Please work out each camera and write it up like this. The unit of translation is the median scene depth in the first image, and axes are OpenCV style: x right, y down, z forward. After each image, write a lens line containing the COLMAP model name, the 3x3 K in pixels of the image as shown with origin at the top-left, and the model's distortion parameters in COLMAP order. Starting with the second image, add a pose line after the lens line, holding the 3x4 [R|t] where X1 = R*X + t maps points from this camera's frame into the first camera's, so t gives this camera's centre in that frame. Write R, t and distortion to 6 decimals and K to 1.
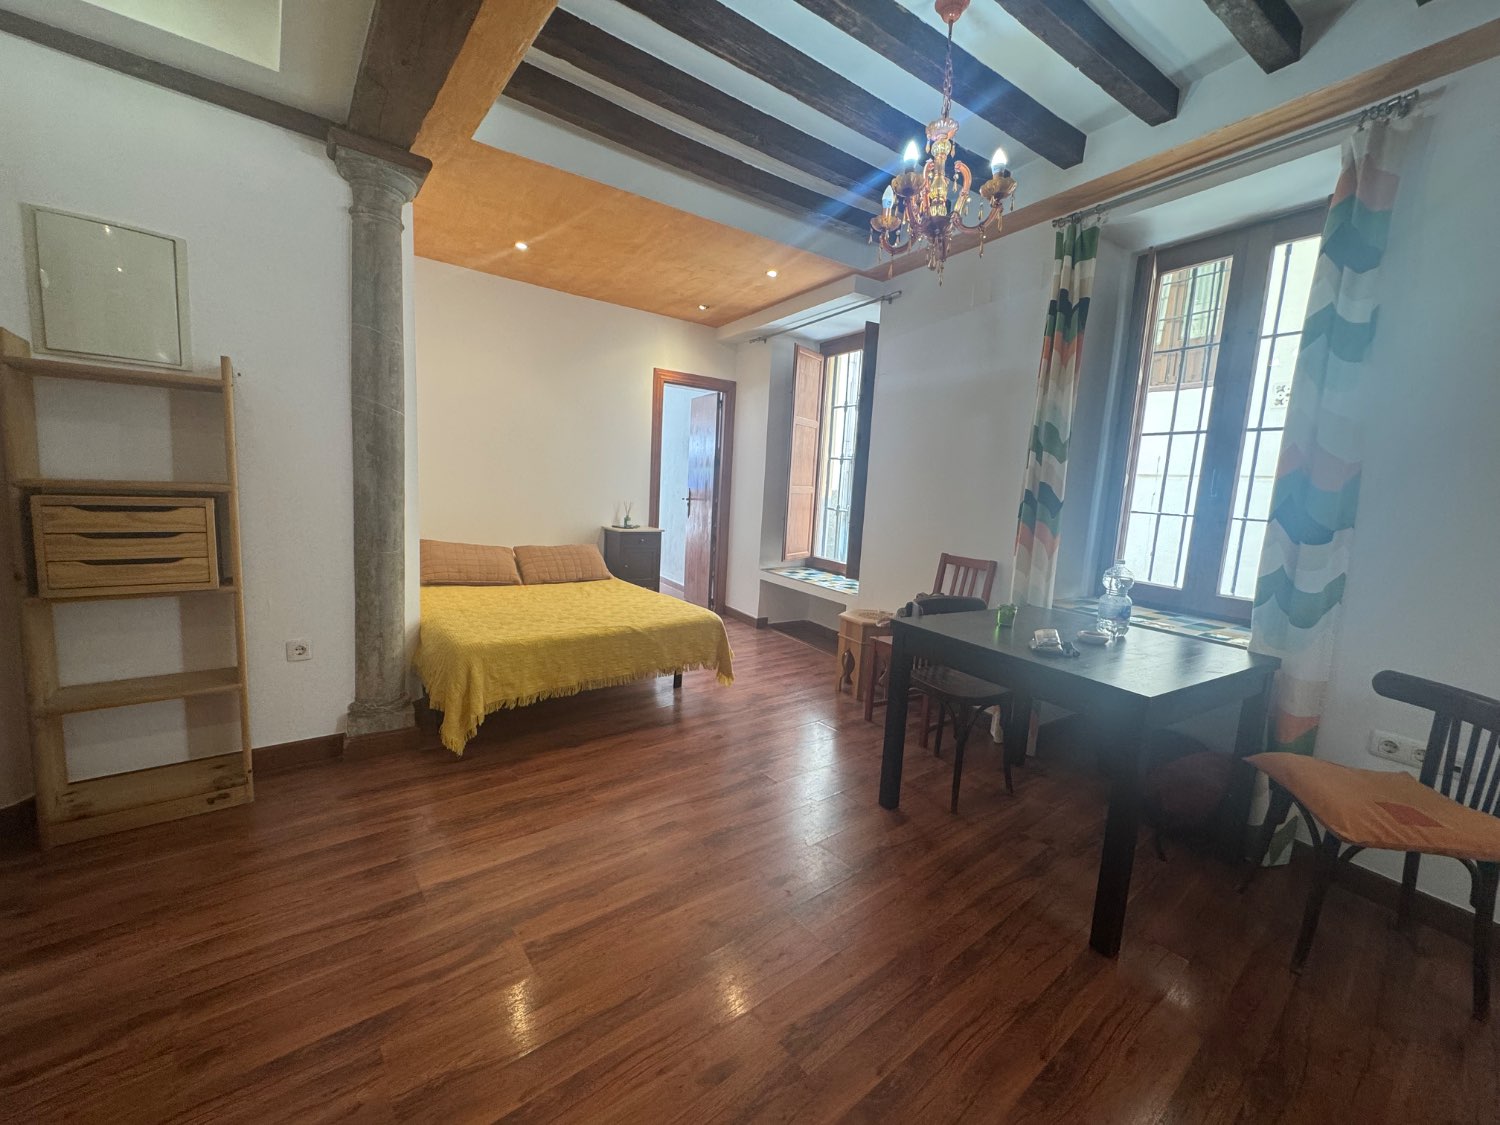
lens RADIAL K [[598.4, 0, 747.8], [0, 598.4, 562.4], [0, 0, 1]] dist [-0.005483, 0.000748]
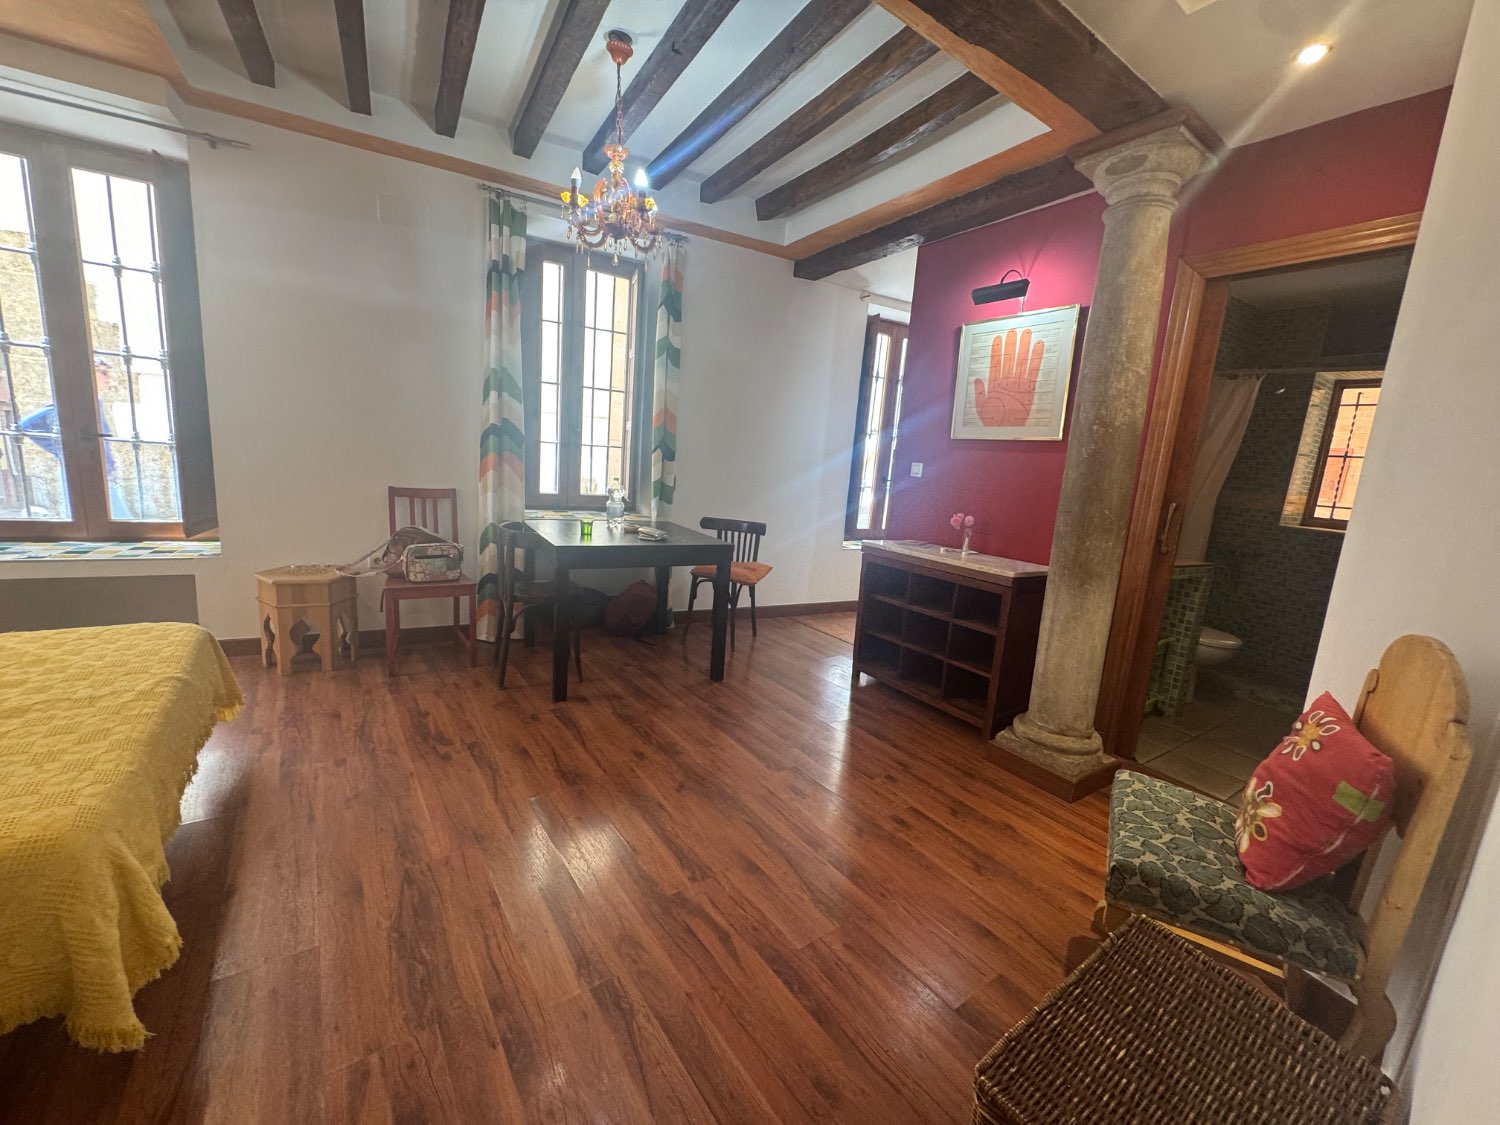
lens RADIAL K [[598.4, 0, 747.8], [0, 598.4, 562.4], [0, 0, 1]] dist [-0.005483, 0.000748]
pose [[0.050753, -0.226946, 0.972584, -0.752042], [0.056195, 0.972945, 0.224098, -0.098665], [-0.997129, 0.043280, 0.062133, 0.465943]]
